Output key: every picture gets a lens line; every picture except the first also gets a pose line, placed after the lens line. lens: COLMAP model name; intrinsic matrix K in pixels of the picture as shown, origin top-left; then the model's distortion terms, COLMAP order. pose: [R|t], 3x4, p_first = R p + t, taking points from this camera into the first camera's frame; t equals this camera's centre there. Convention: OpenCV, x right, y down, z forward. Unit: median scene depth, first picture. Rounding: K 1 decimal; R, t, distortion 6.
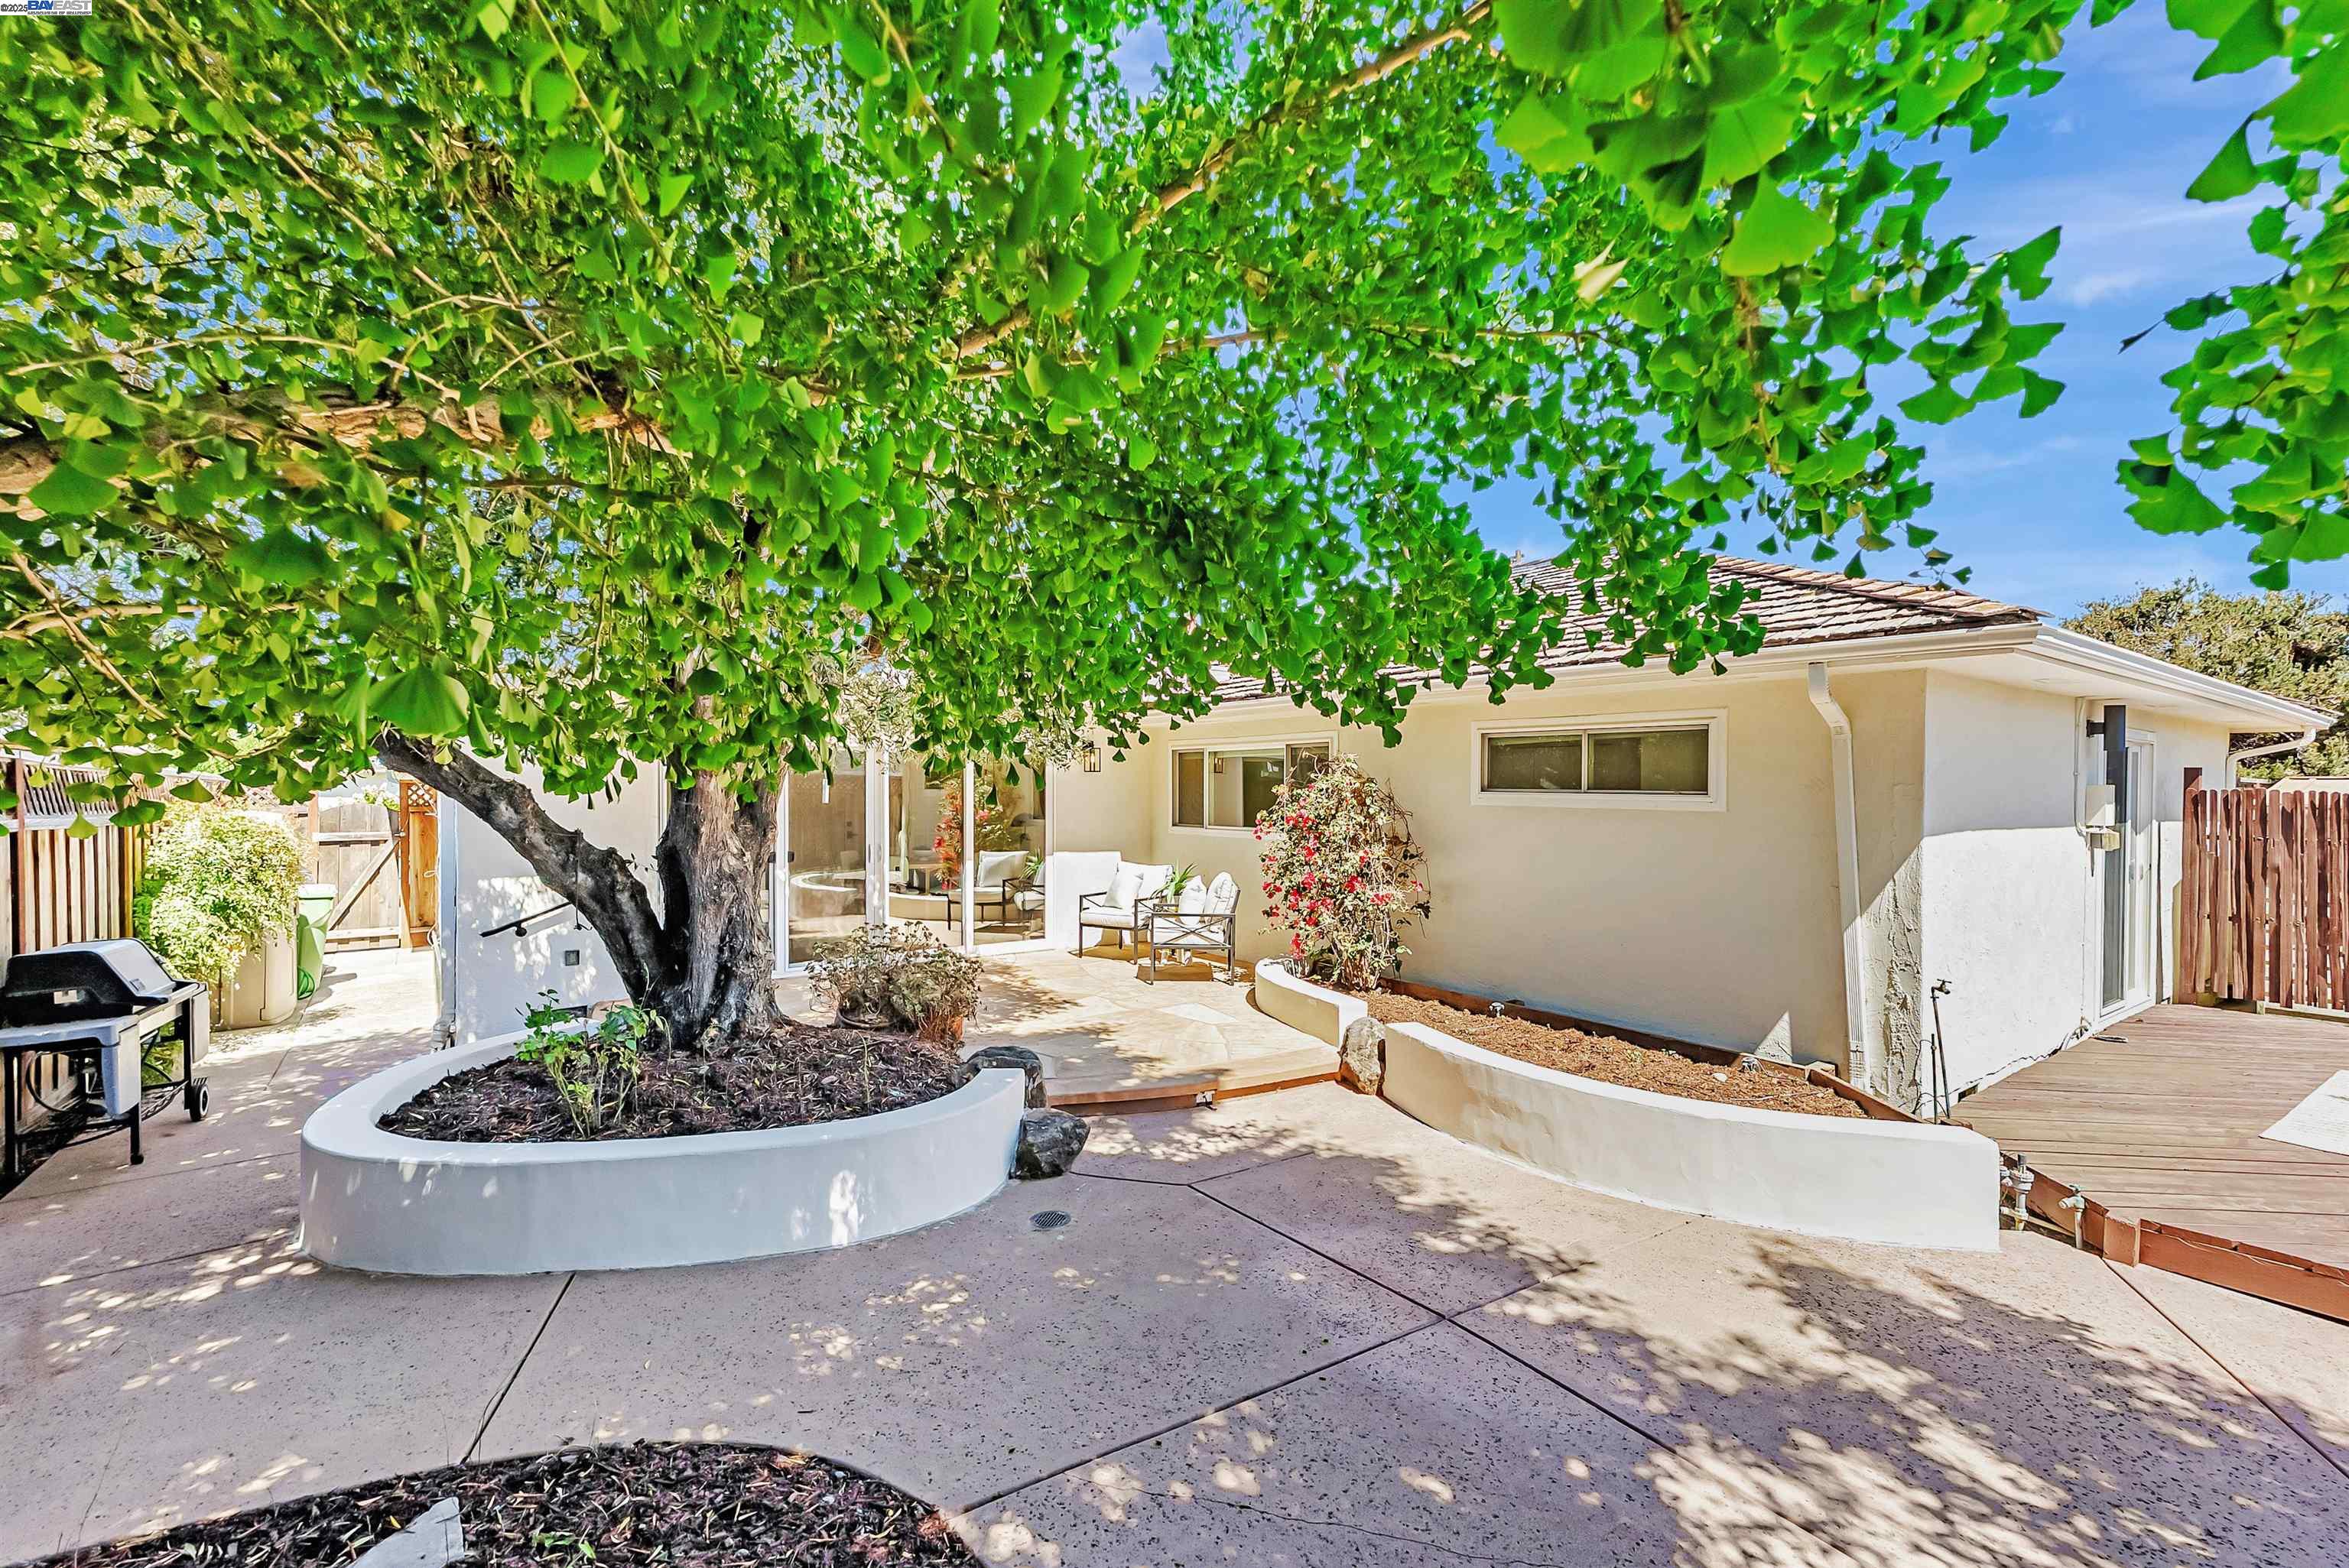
lens RADIAL K [[1019.0, 0, 1165.4], [0, 1019.0, 793.1], [0, 0, 1]] dist [0.010964, 0.001203]
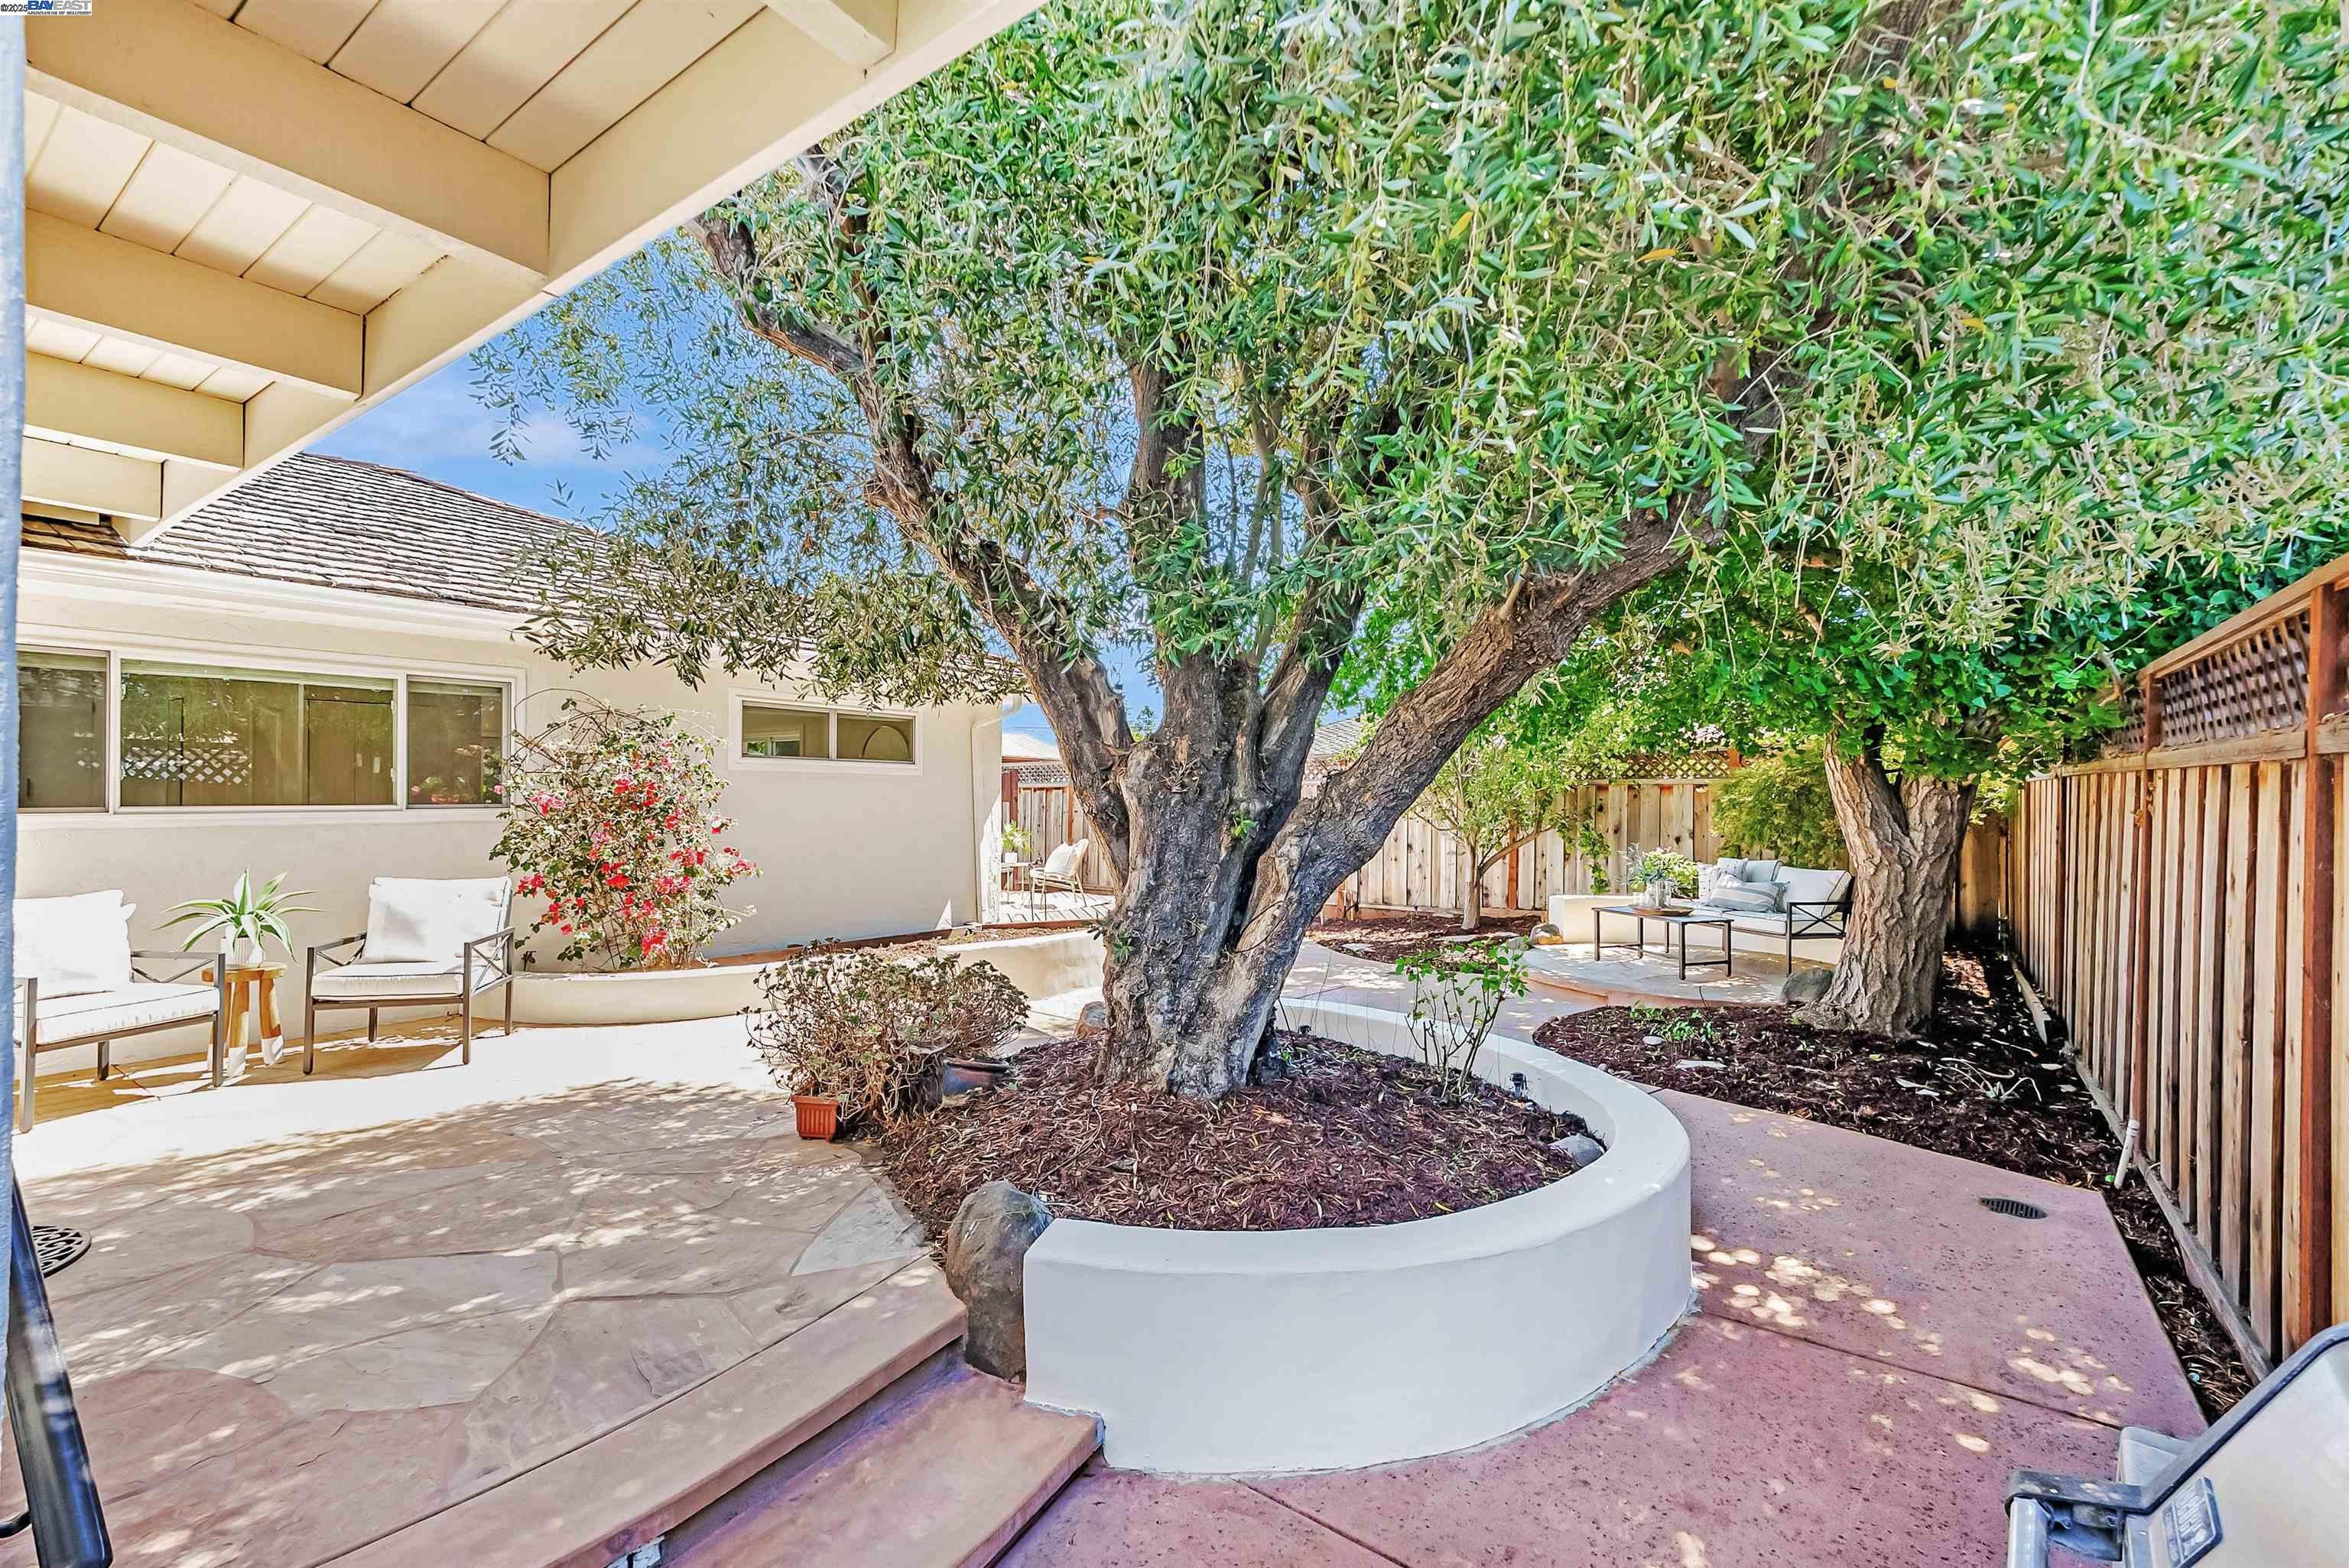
lens RADIAL K [[1019.0, 0, 1167.9], [0, 1019.0, 780.2], [0, 0, 1]] dist [0.010964, 0.001203]
pose [[-0.303635, 0.006413, 0.952767, -0.985316], [-0.001005, 0.999975, -0.007051, 0.035840], [-0.952788, -0.003098, -0.303621, 1.087755]]
